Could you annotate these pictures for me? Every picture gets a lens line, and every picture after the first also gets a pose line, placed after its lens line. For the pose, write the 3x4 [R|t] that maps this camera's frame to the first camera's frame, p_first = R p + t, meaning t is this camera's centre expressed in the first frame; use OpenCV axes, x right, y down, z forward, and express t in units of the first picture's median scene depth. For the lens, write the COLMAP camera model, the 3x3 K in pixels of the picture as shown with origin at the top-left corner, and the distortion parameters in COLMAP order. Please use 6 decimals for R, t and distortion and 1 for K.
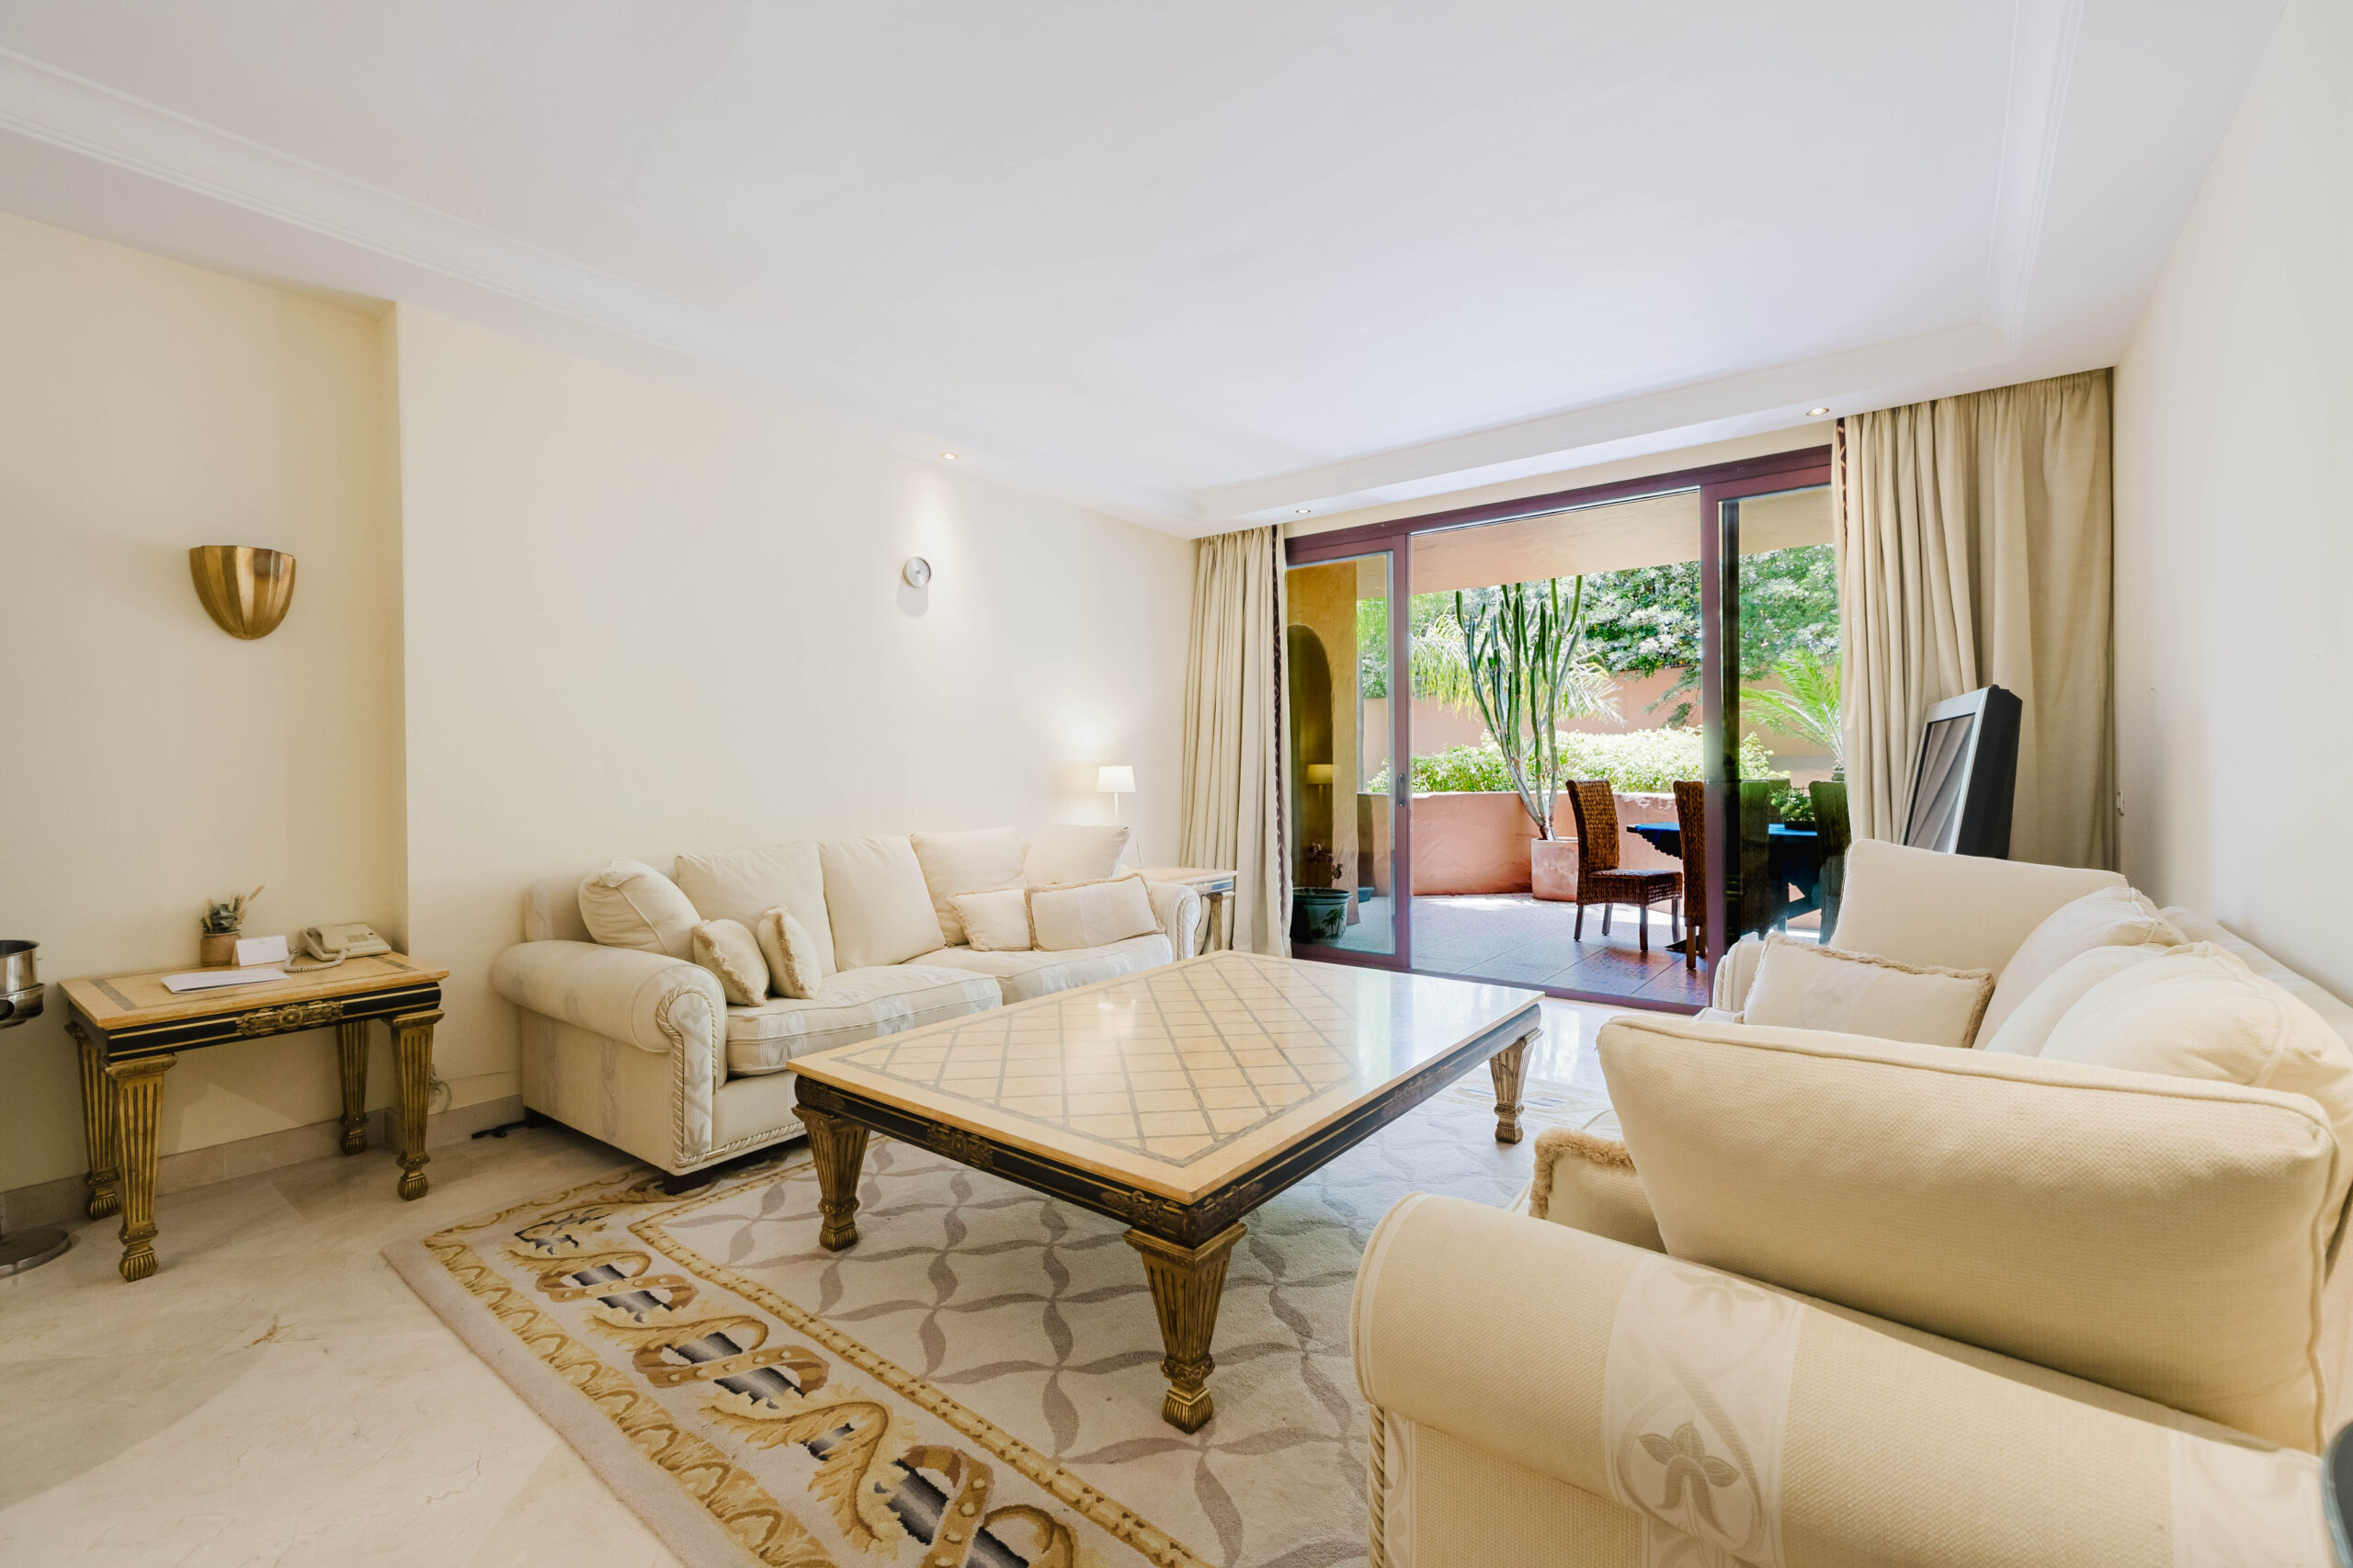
lens RADIAL K [[990.5, 0, 1176.6], [0, 990.5, 778.2], [0, 0, 1]] dist [0.000007, 0.000027]
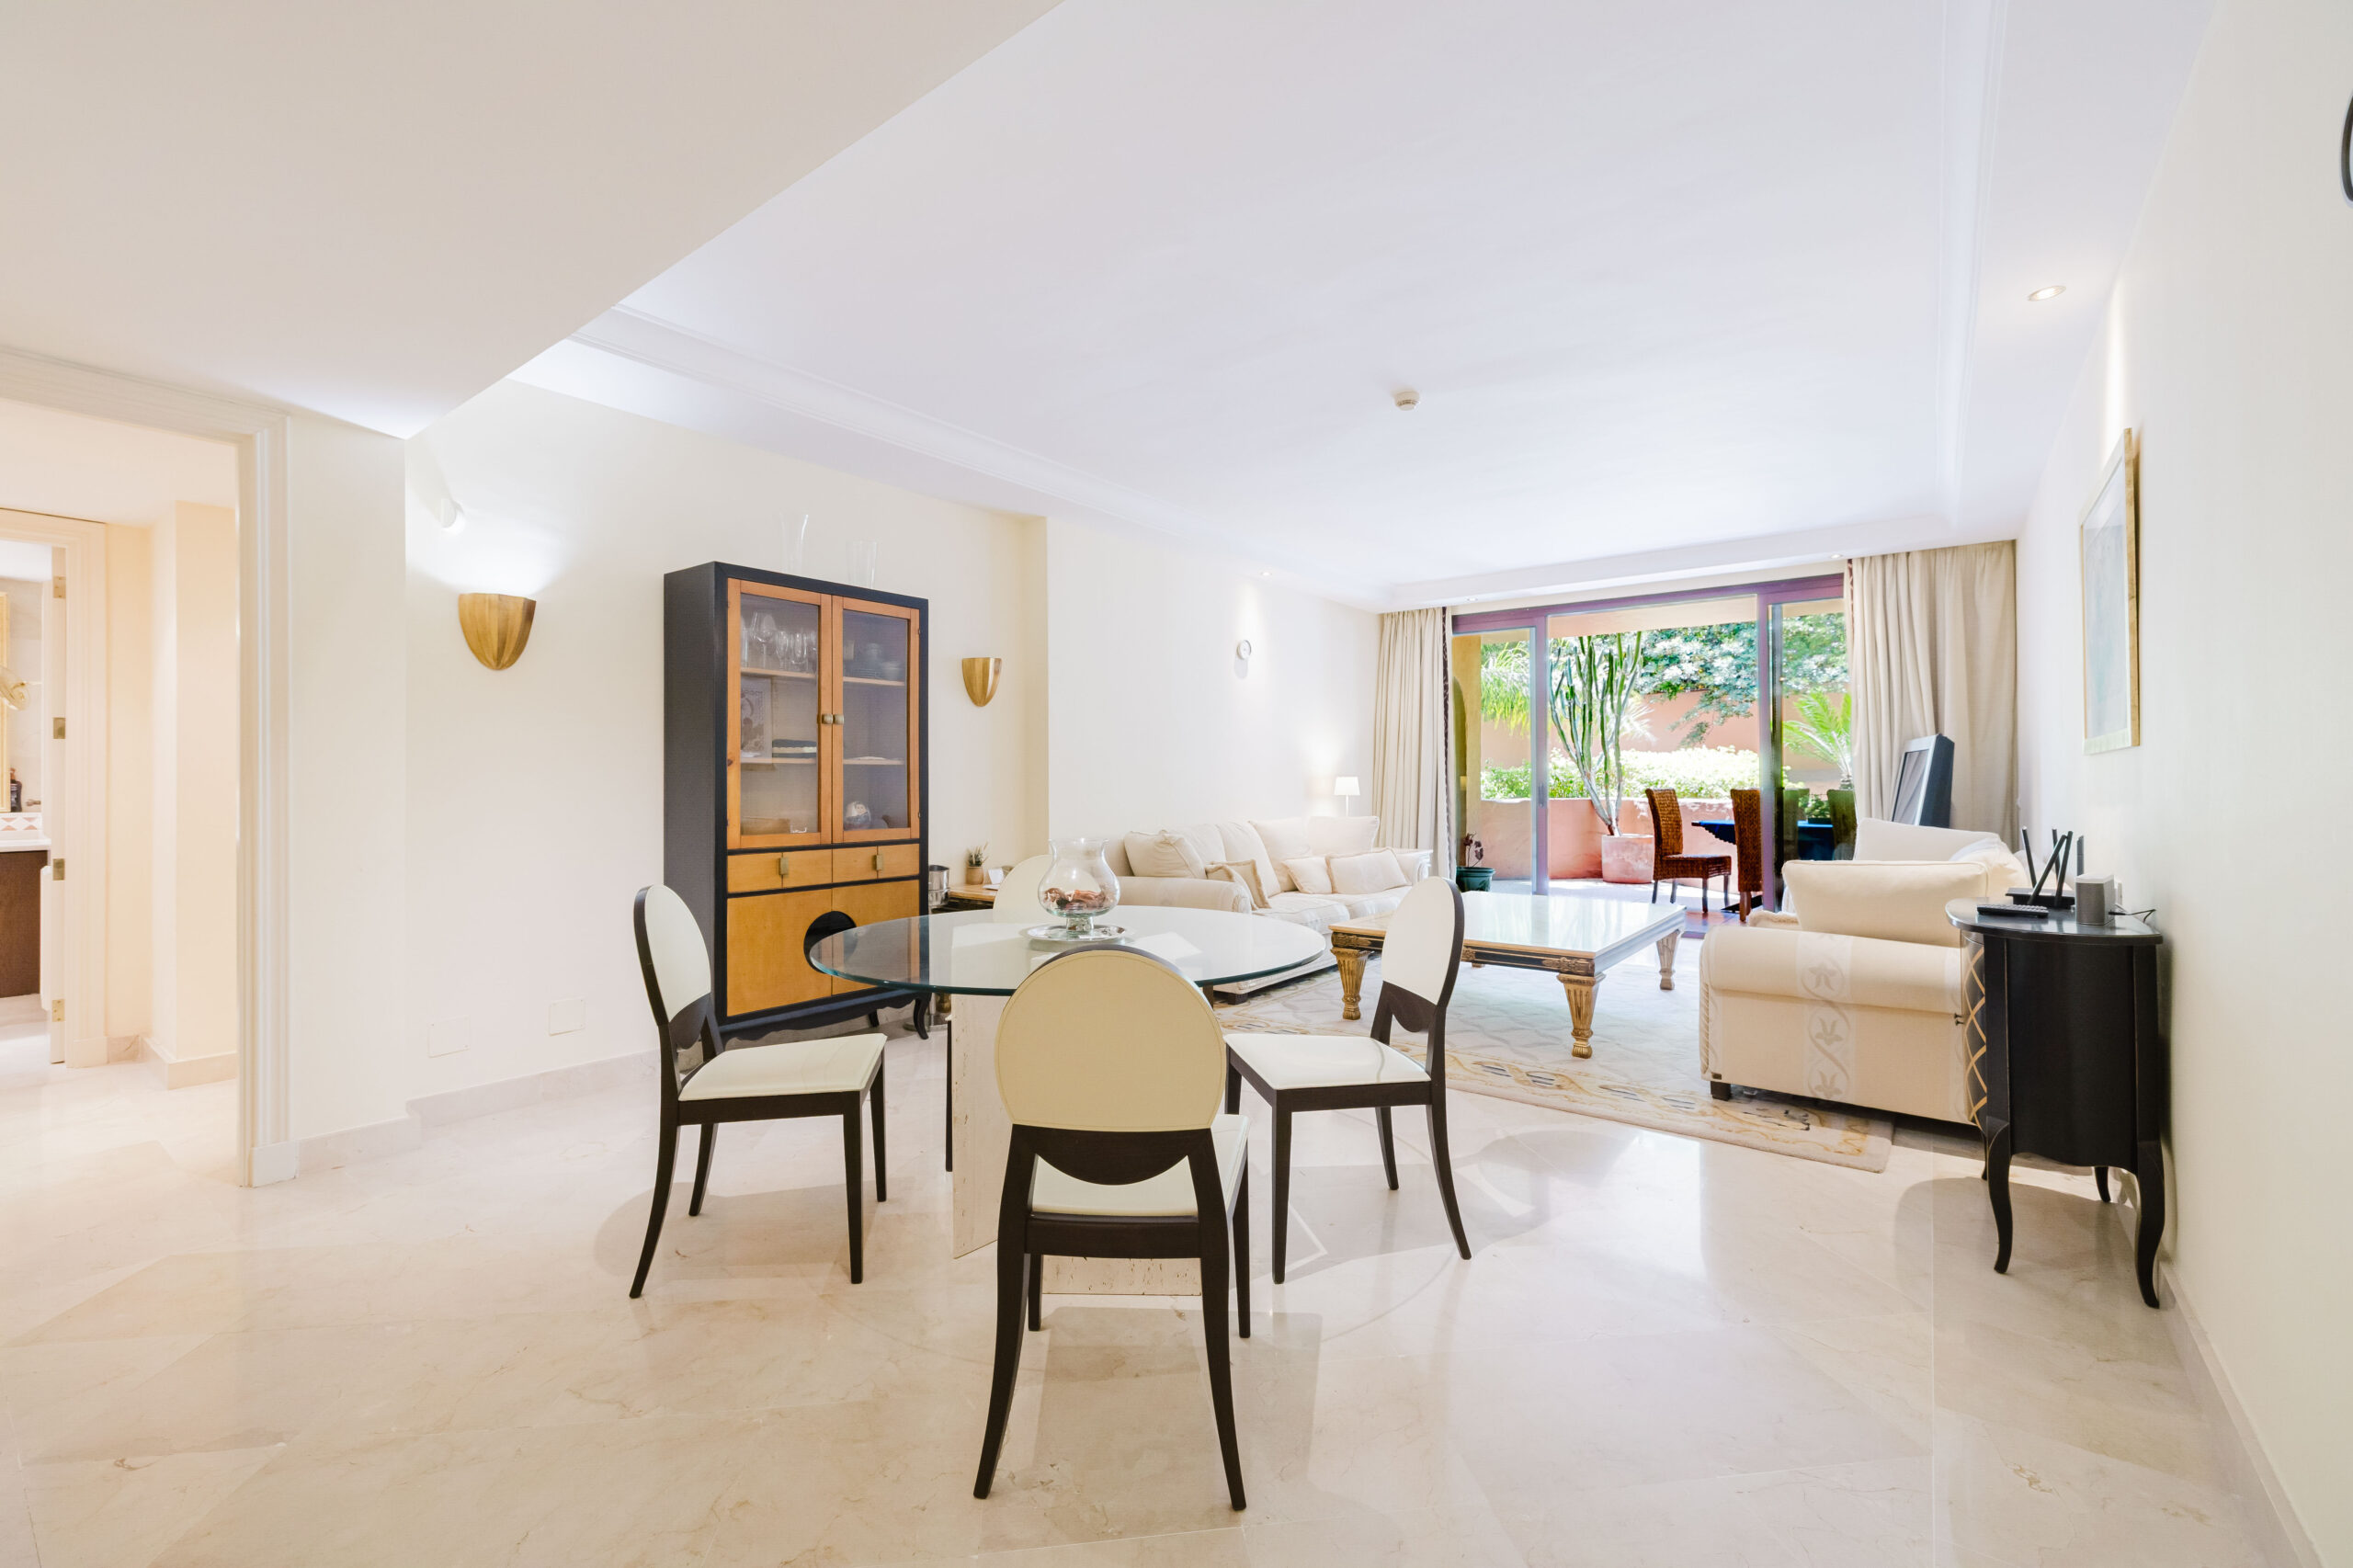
lens RADIAL K [[993.3, 0, 1173.5], [0, 993.3, 778.4], [0, 0, 1]] dist [0.002978, 0.000315]
pose [[0.999991, 0.003241, 0.002821, -0.331687], [-0.003212, 0.999941, -0.010373, 0.005328], [-0.002854, 0.010364, 0.999942, -0.467392]]
